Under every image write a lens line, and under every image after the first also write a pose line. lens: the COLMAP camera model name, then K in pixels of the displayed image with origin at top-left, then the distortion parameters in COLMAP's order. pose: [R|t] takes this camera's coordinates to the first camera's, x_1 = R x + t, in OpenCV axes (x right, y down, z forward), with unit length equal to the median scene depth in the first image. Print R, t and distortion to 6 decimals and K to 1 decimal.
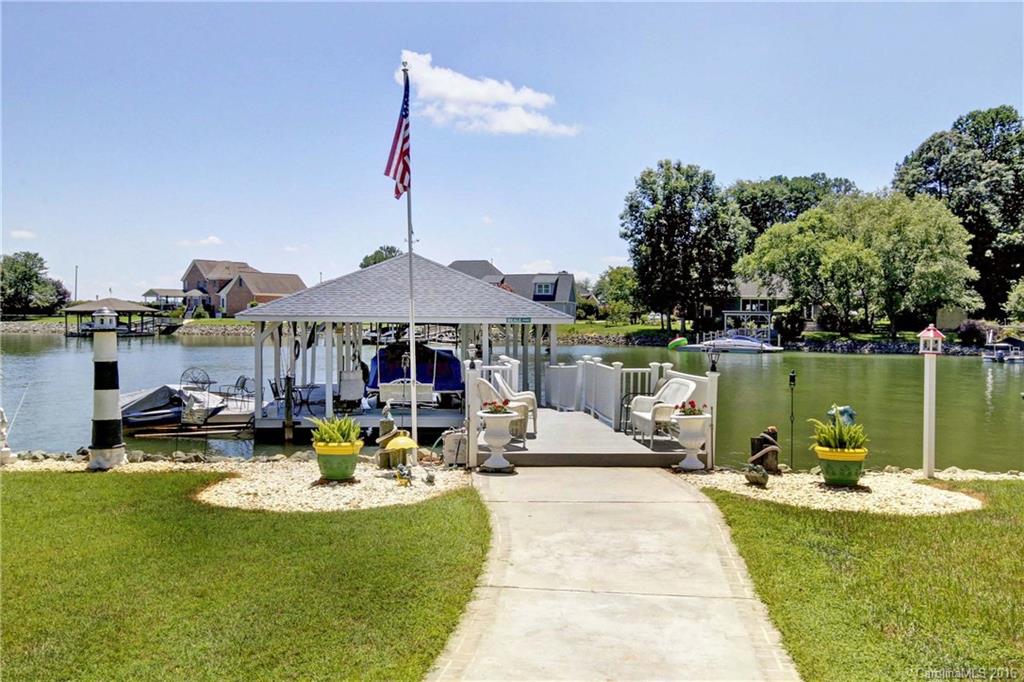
lens RADIAL K [[841.3, 0, 509.6], [0, 841.3, 341.6], [0, 0, 1]] dist [-0.001547, 0.013226]
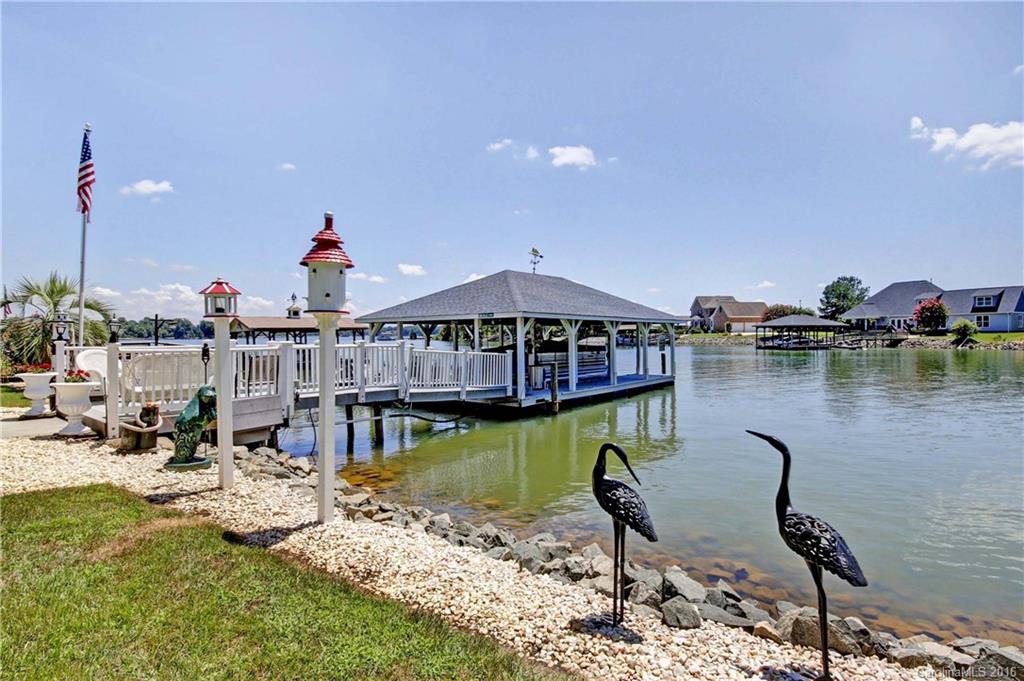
lens RADIAL K [[528.2, 0, 515.7], [0, 528.2, 340.1], [0, 0, 1]] dist [0.001219, 0.001182]
pose [[0.709739, -0.009682, -0.704398, 0.090958], [-0.003950, 0.999835, -0.017723, 0.003066], [0.704453, 0.015361, 0.709584, 0.069266]]
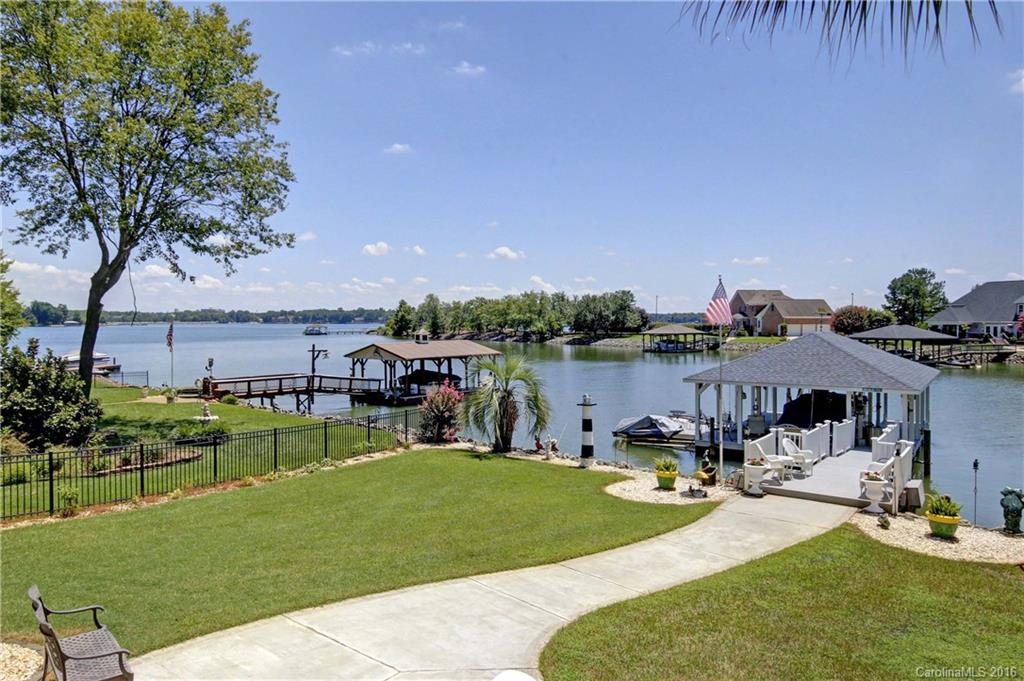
lens RADIAL K [[696.1, 0, 510.0], [0, 696.1, 342.9], [0, 0, 1]] dist [0.045219, -0.002237]
pose [[0.769035, 0.010438, -0.639121, 0.045549], [-0.013019, 0.999915, 0.000666, -0.014807], [0.639074, 0.007808, 0.769106, -0.046518]]
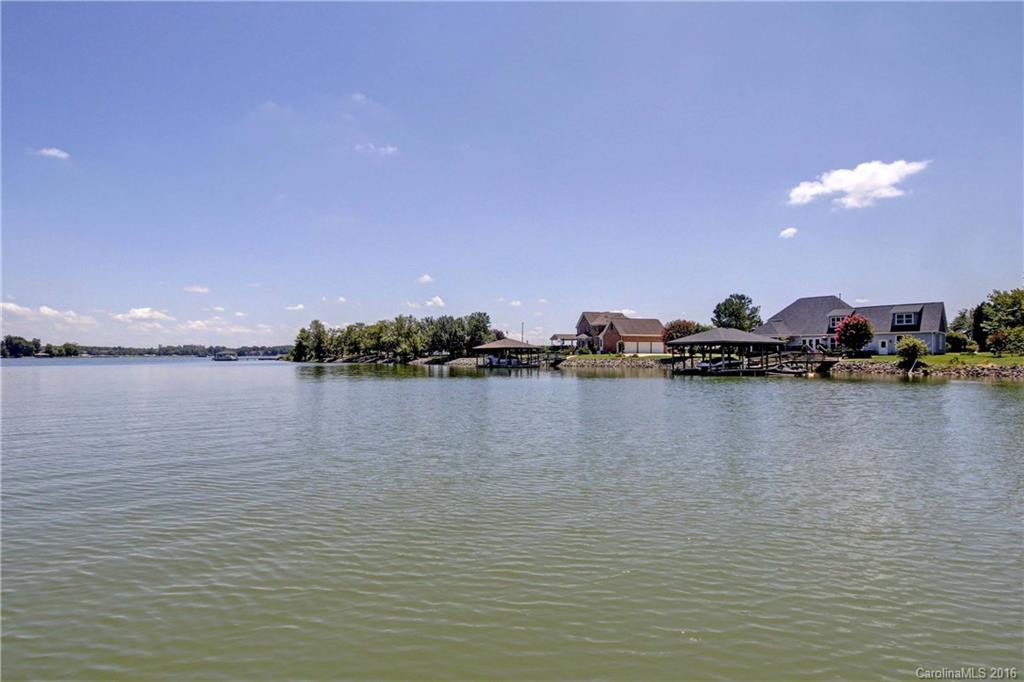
lens RADIAL K [[528.2, 0, 508.3], [0, 528.2, 348.8], [0, 0, 1]] dist [0.001219, 0.001182]
pose [[0.839192, -0.018625, -0.543517, -0.011634], [-0.006257, 0.999017, -0.043894, 0.000899], [0.543800, 0.040236, 0.838250, 0.239621]]
